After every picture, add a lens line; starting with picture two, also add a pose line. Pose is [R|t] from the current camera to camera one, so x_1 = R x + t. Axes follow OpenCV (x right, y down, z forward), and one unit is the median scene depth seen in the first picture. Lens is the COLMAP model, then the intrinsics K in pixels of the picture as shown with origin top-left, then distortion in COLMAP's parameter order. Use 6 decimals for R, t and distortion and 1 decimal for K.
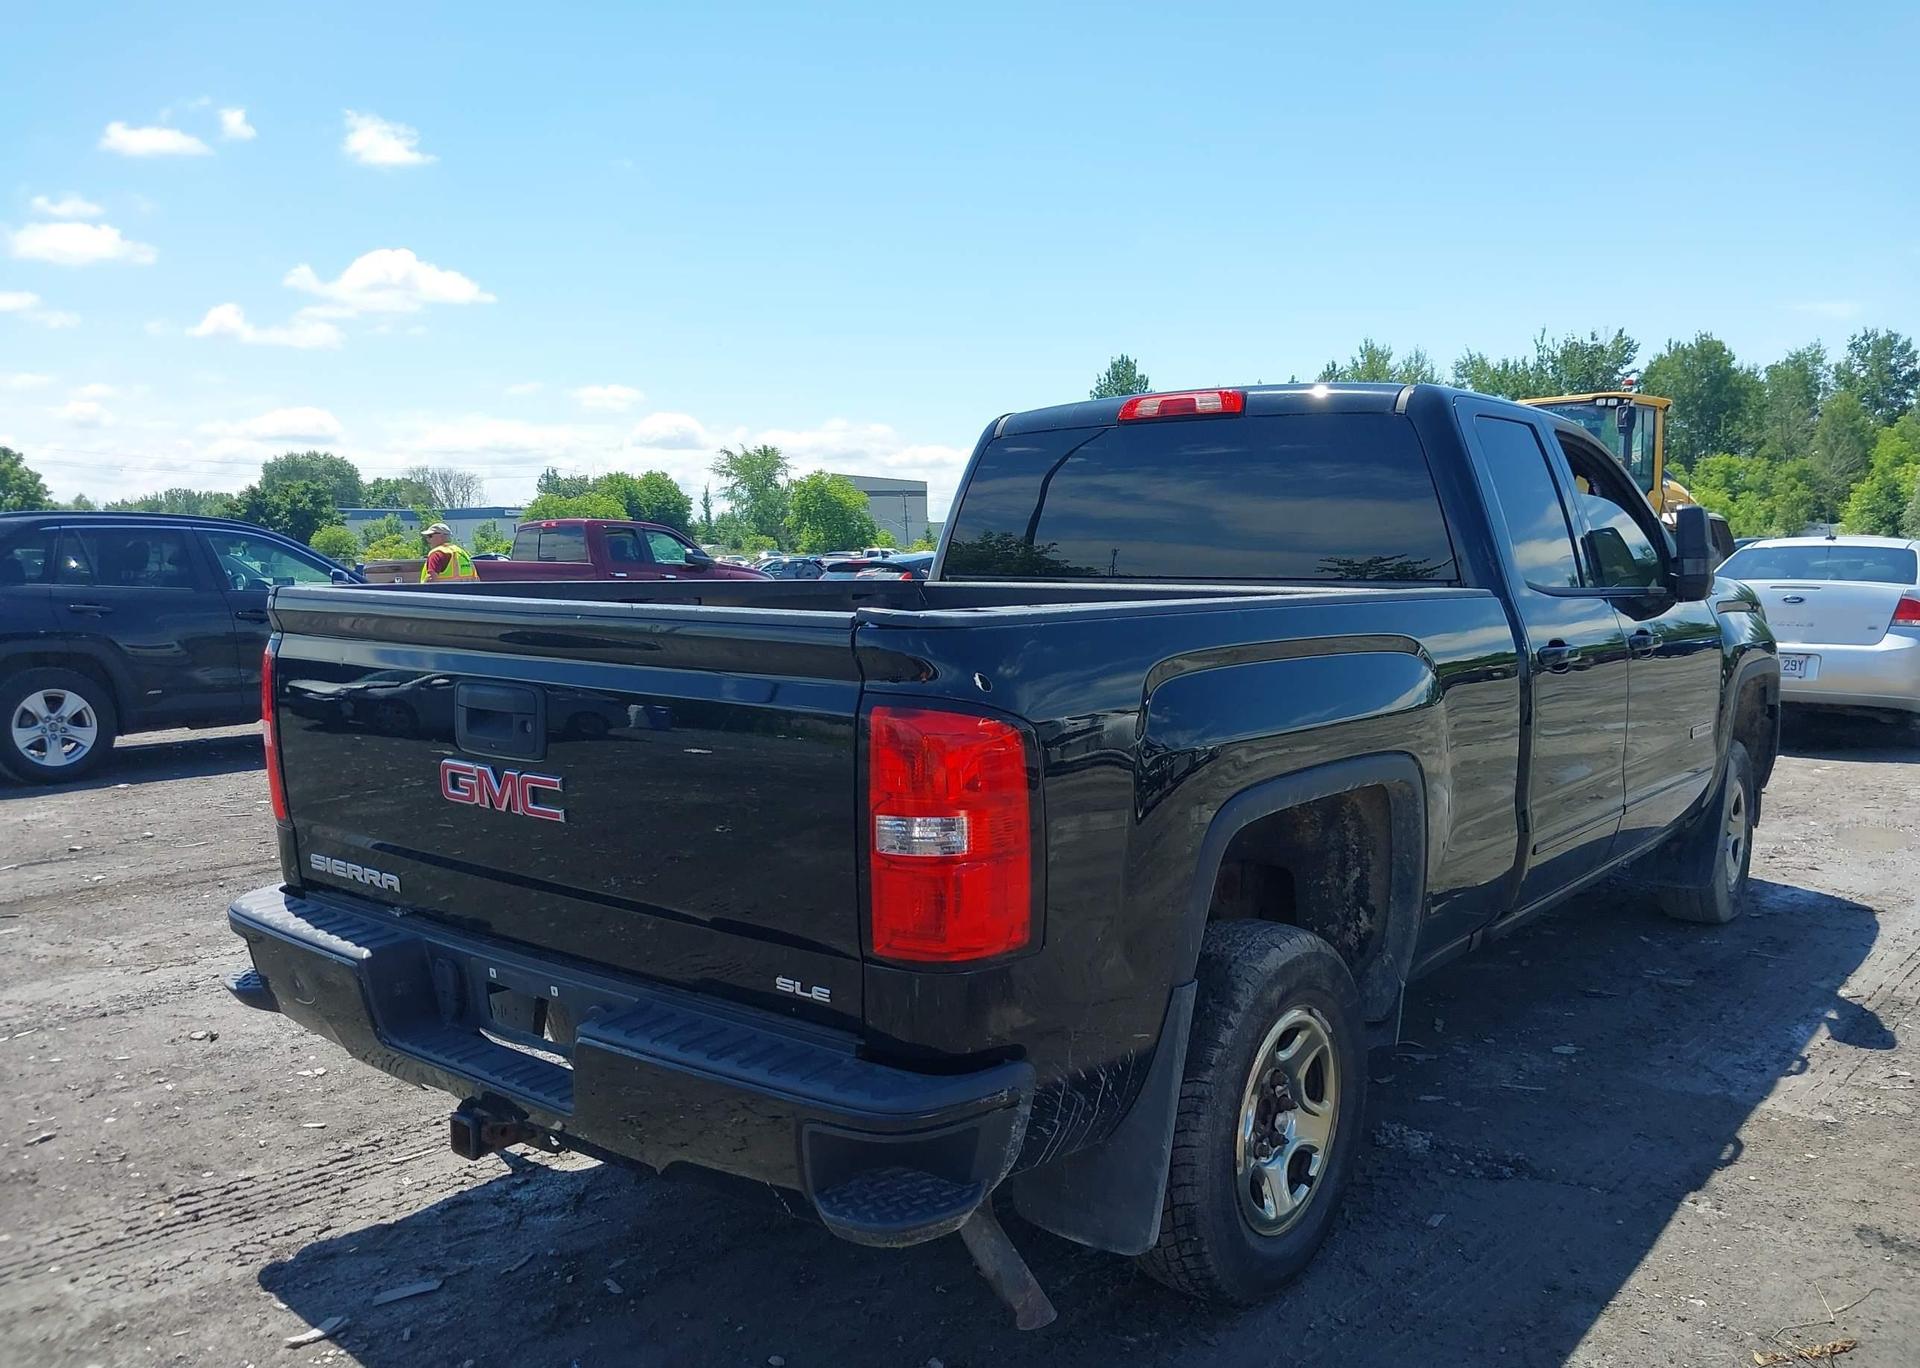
lens RADIAL K [[1485.5, 0, 951.4], [0, 1485.5, 624.2], [0, 0, 1]] dist [0.143883, -0.197656]
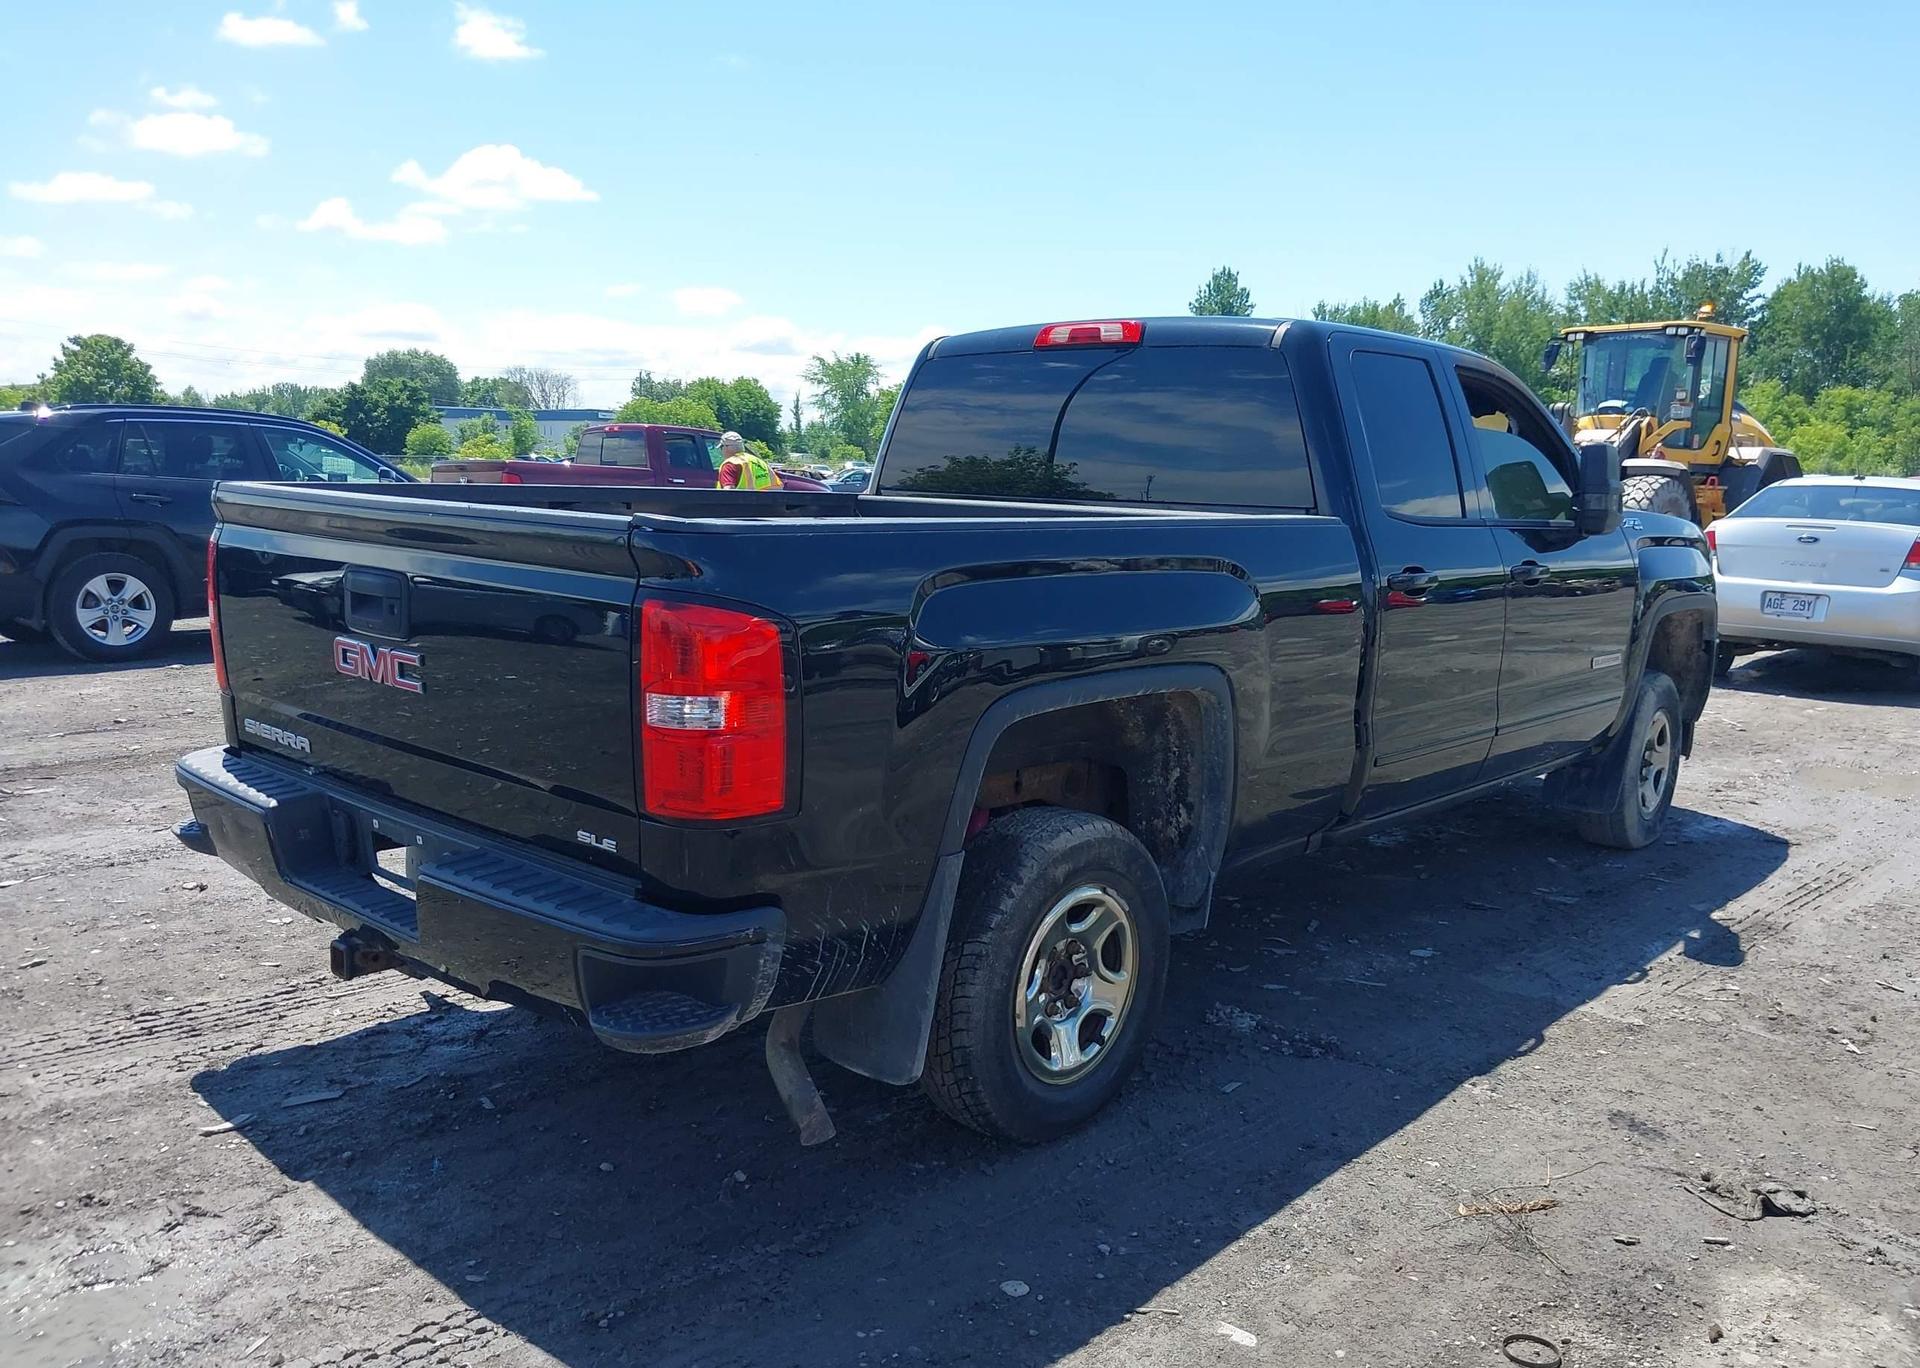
lens RADIAL K [[1536.7, 0, 965.6], [0, 1536.7, 596.9], [0, 0, 1]] dist [0.115005, -0.169675]
pose [[0.997434, 0.033274, -0.063391, 0.149191], [-0.030950, 0.998825, 0.037298, 0.000620], [0.064557, -0.035240, 0.997292, -0.100931]]
